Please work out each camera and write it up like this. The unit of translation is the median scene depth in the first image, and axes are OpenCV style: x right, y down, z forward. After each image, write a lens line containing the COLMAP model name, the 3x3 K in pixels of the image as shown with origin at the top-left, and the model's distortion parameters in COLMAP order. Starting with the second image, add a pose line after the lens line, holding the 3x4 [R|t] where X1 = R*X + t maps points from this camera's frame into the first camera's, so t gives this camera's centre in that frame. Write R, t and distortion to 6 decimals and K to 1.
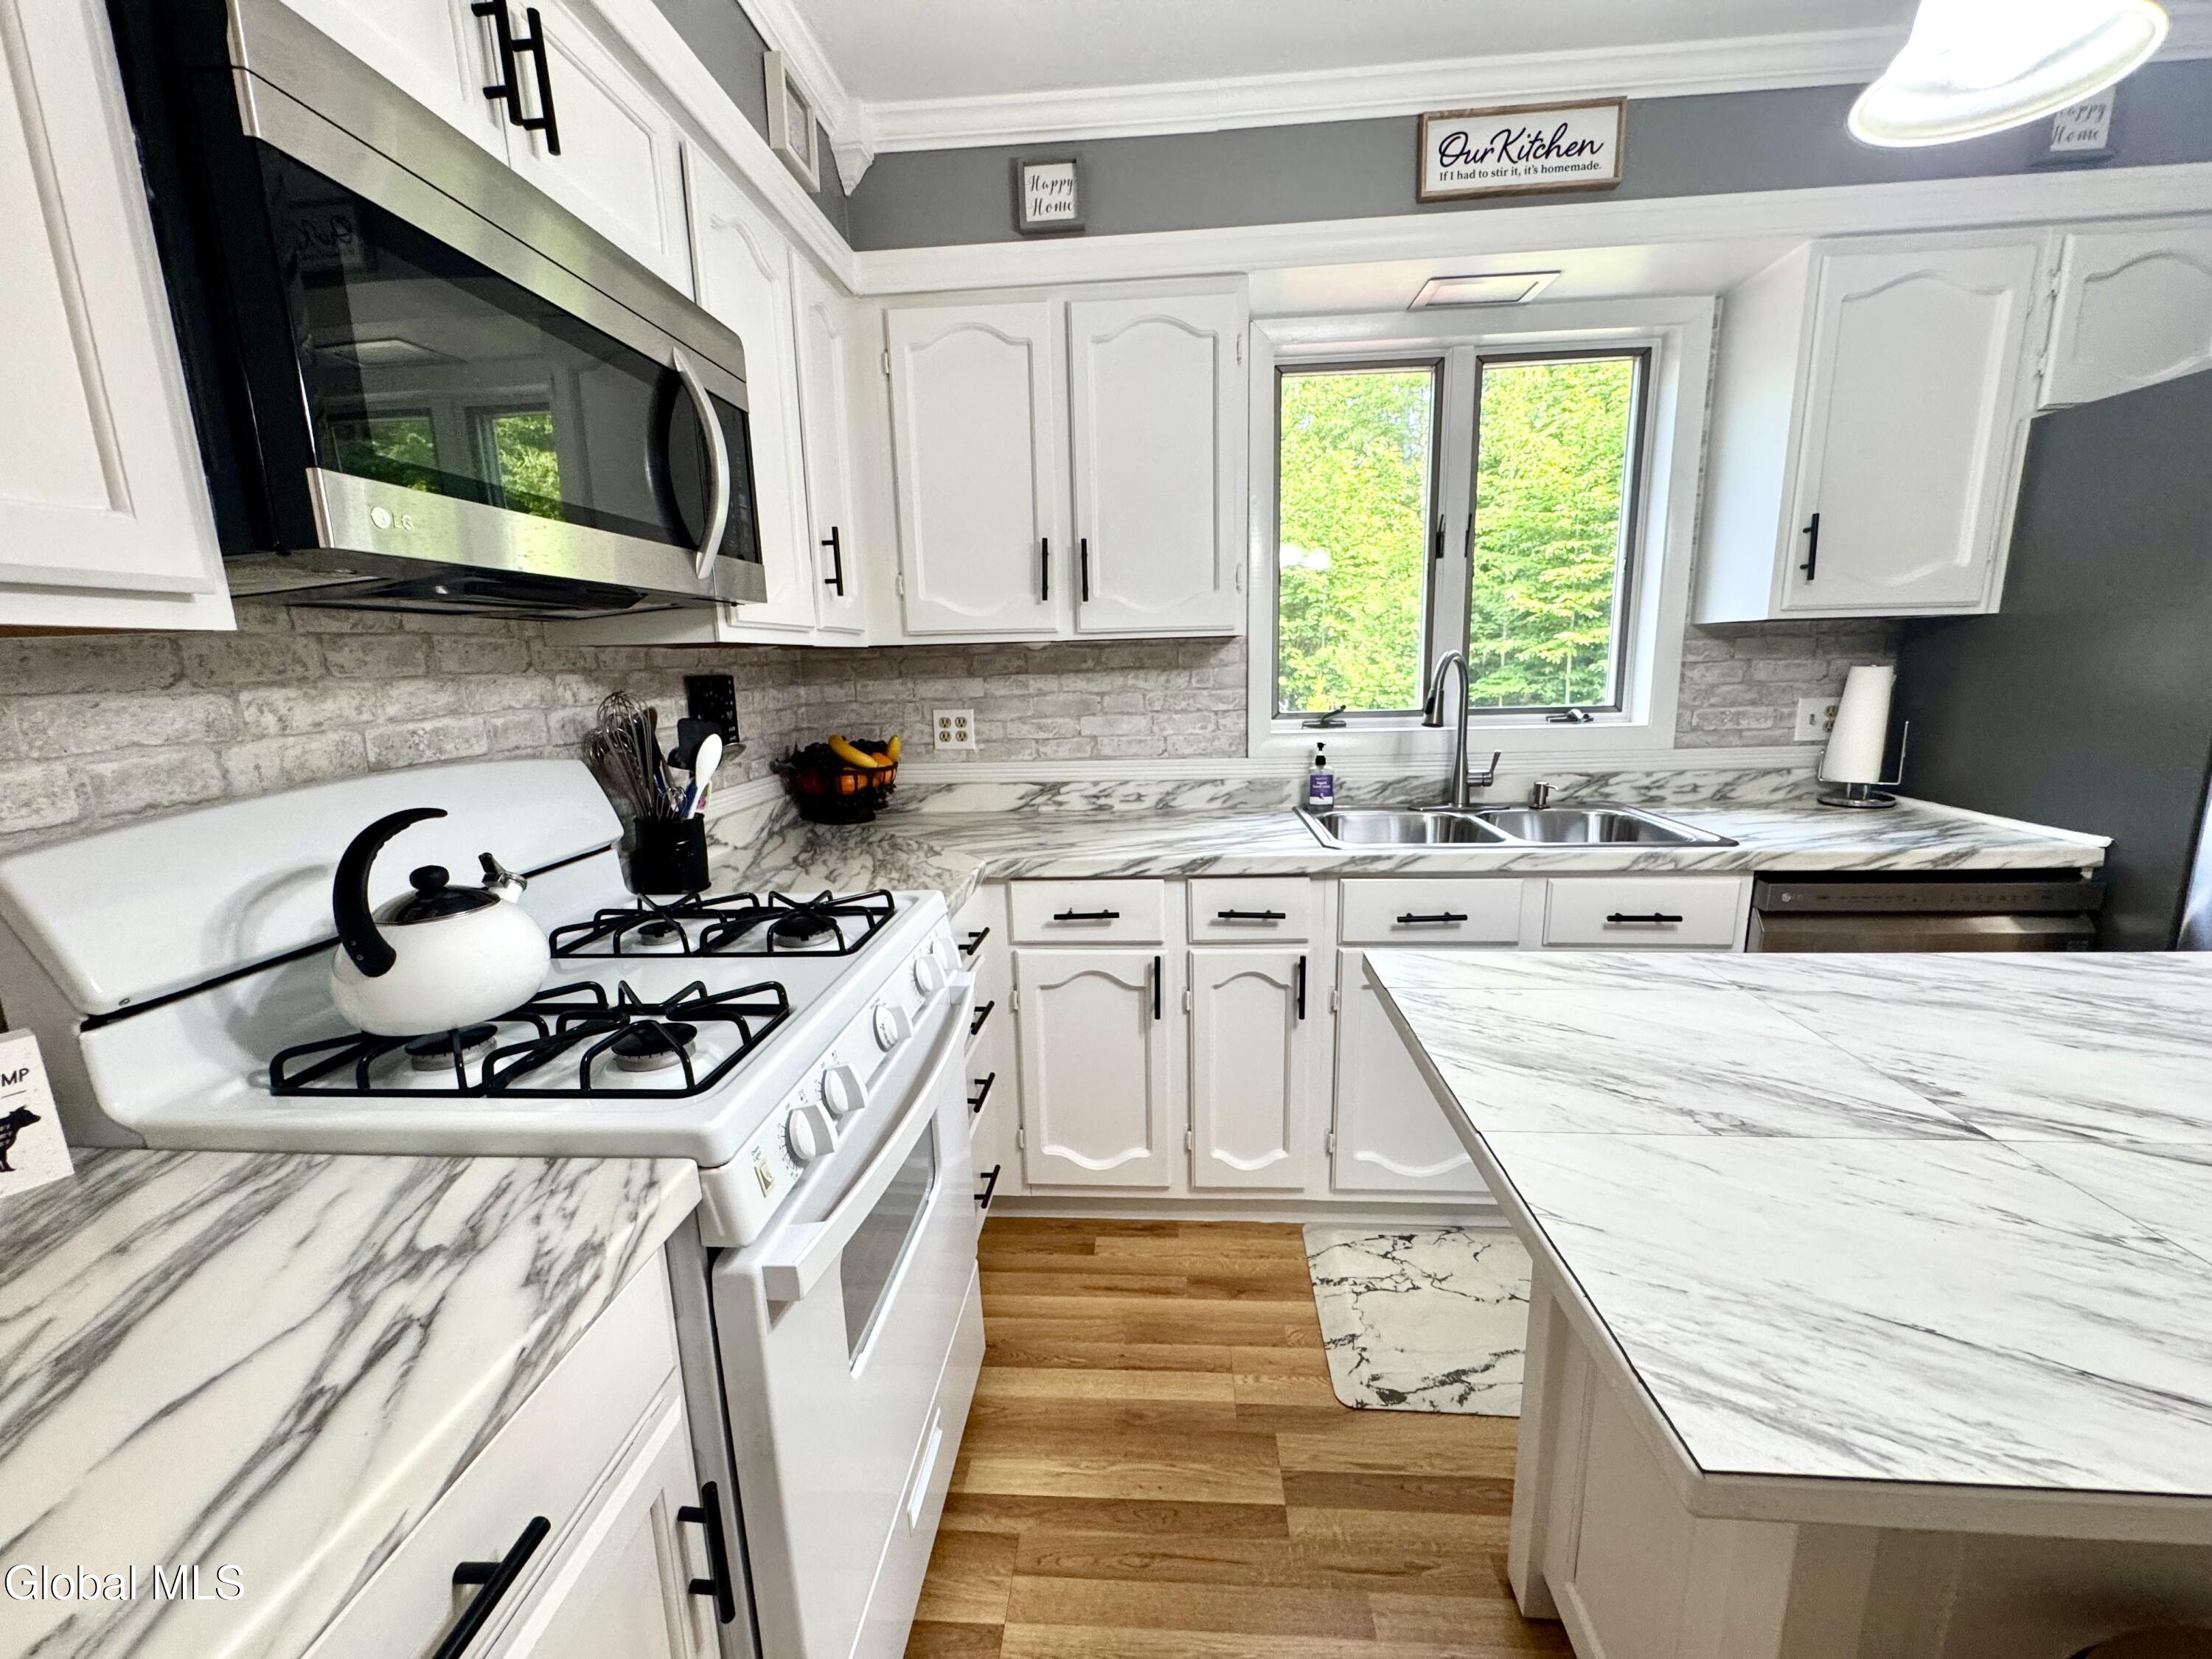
lens RADIAL K [[888.4, 0, 1099.6], [0, 888.4, 831.2], [0, 0, 1]] dist [-0.001555, -0.000142]
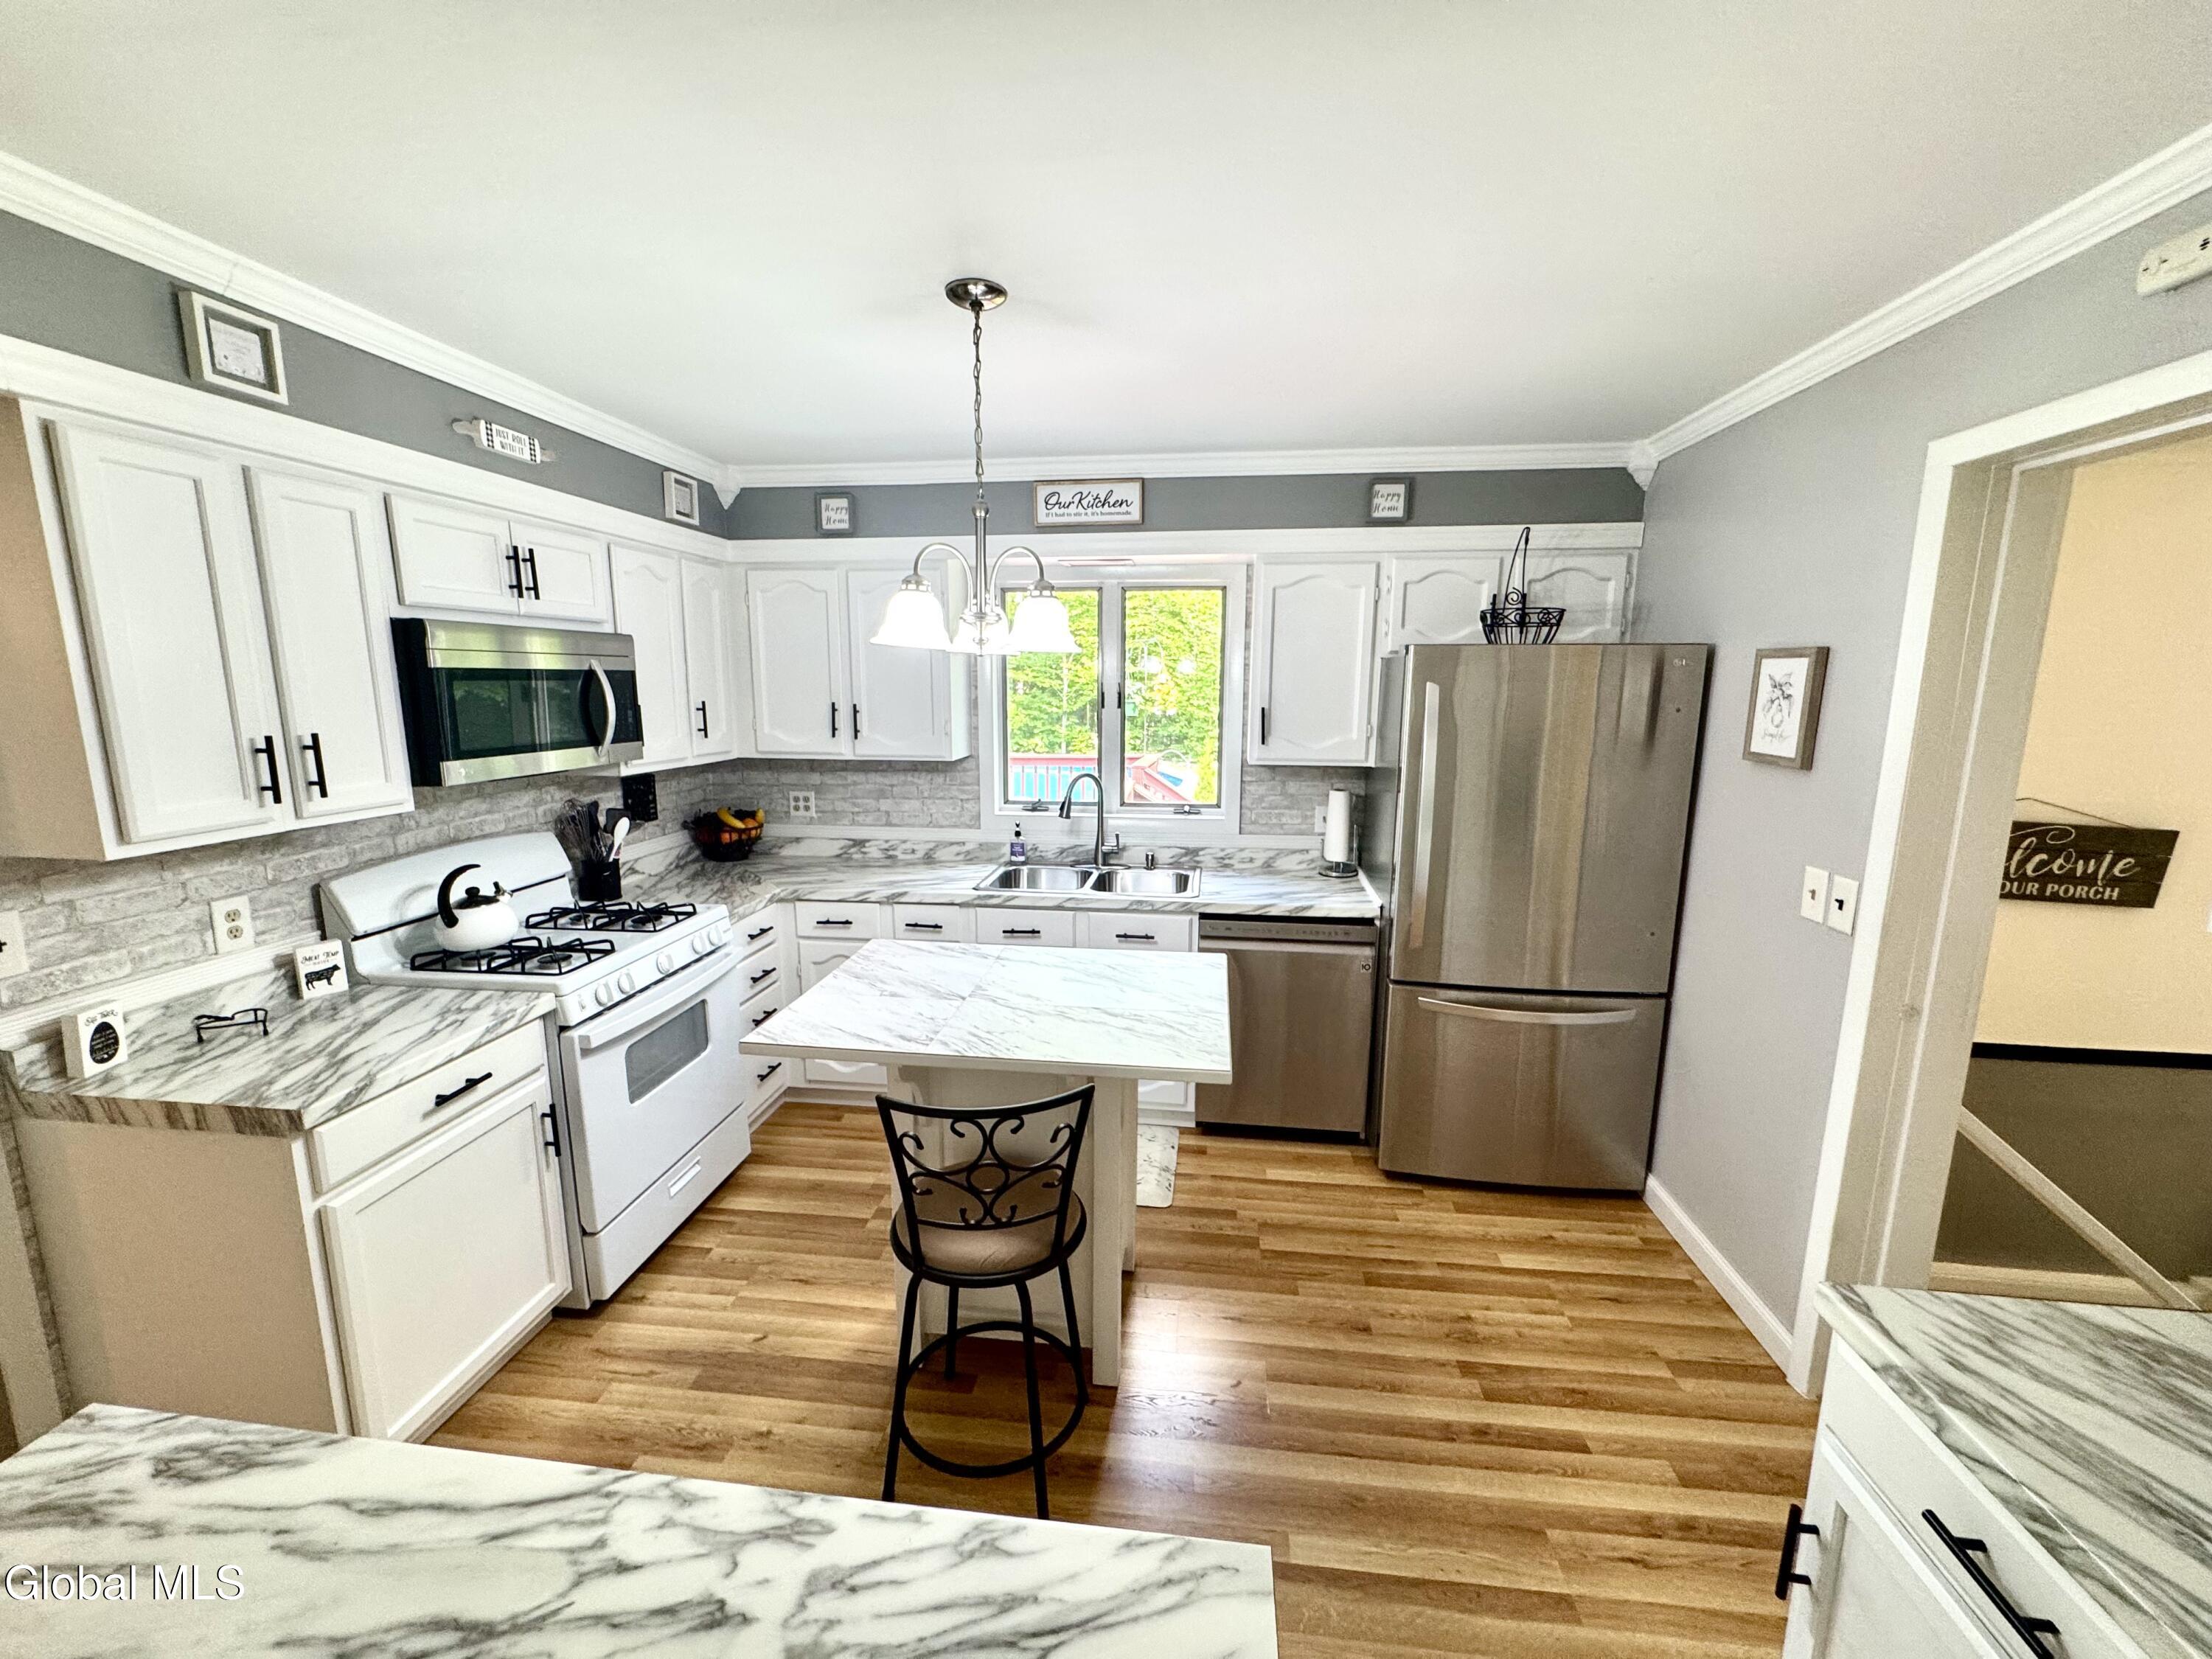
lens RADIAL K [[888.4, 0, 1099.6], [0, 888.4, 831.2], [0, 0, 1]] dist [-0.001555, -0.000142]
pose [[0.998390, 0.036877, -0.043104, 0.580623], [-0.037863, 0.999034, -0.022296, -0.066627], [0.042240, 0.023892, 0.998822, -0.746612]]
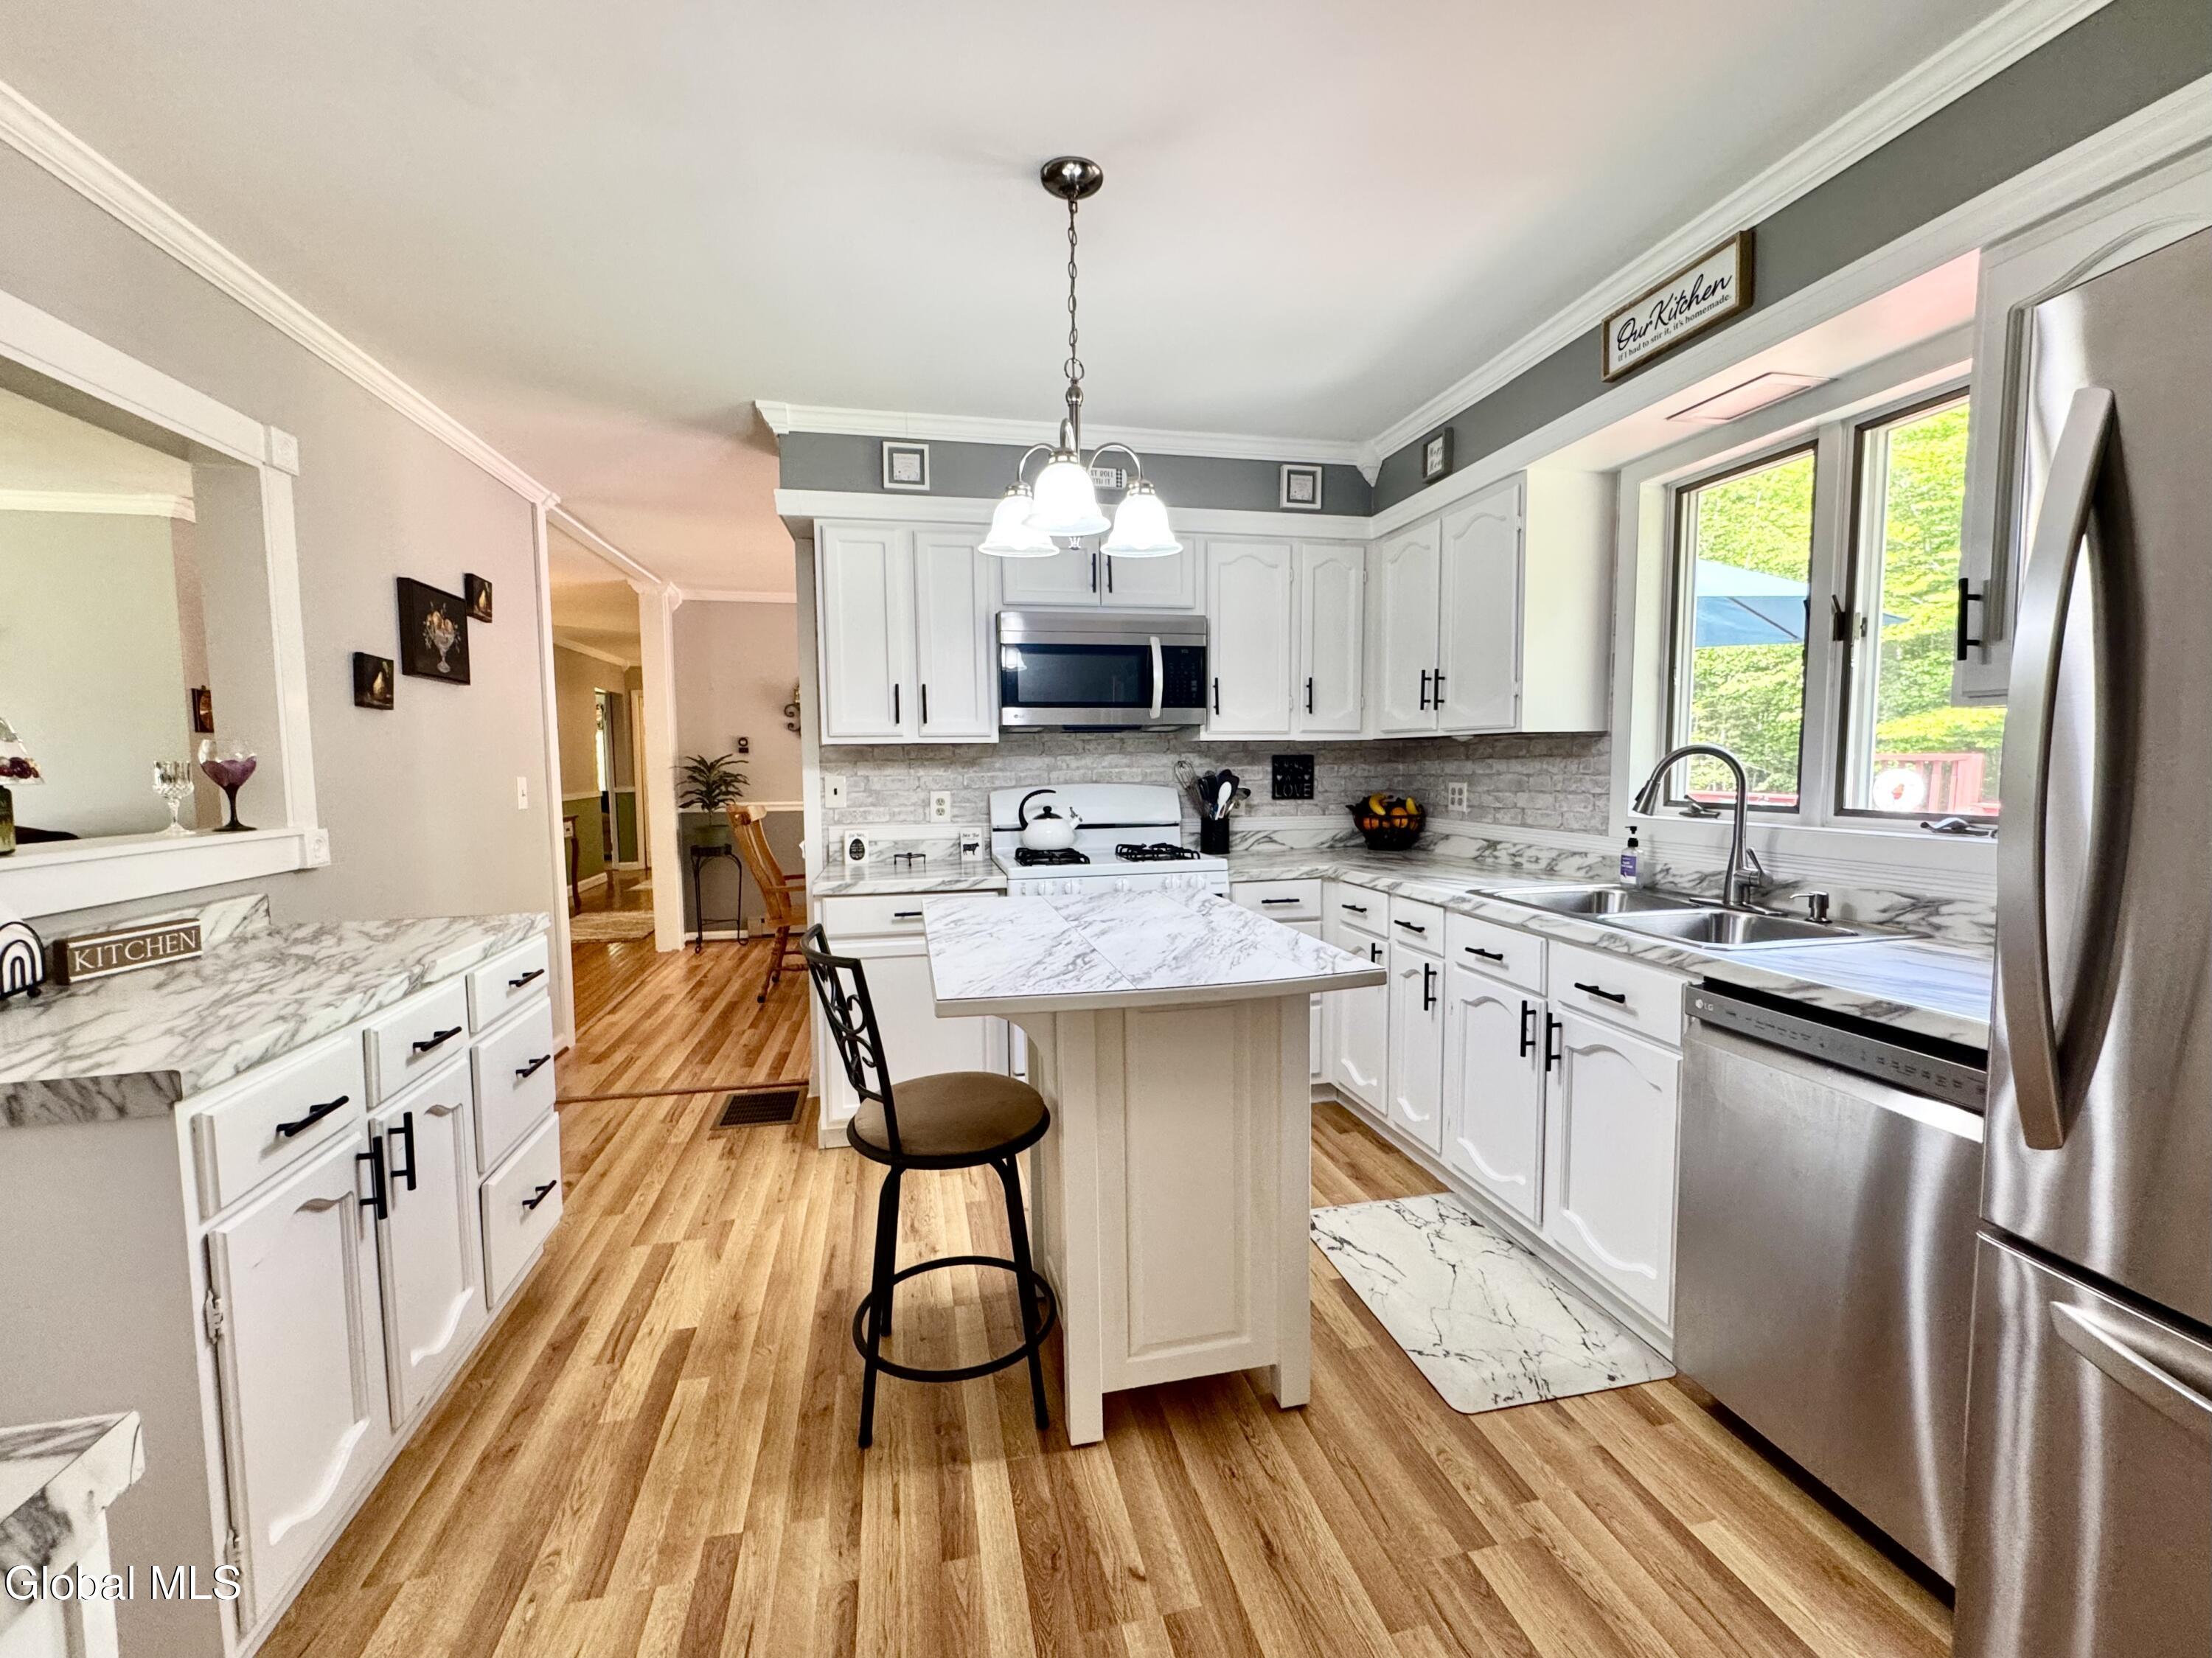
lens RADIAL K [[917.5, 0, 1106.1], [0, 917.5, 832.0], [0, 0, 1]] dist [-0.001797, -0.000300]
pose [[0.288131, 0.097298, -0.952635, 1.409404], [-0.180689, 0.982478, 0.045696, -0.034157], [0.940389, 0.158964, 0.300663, 0.068621]]
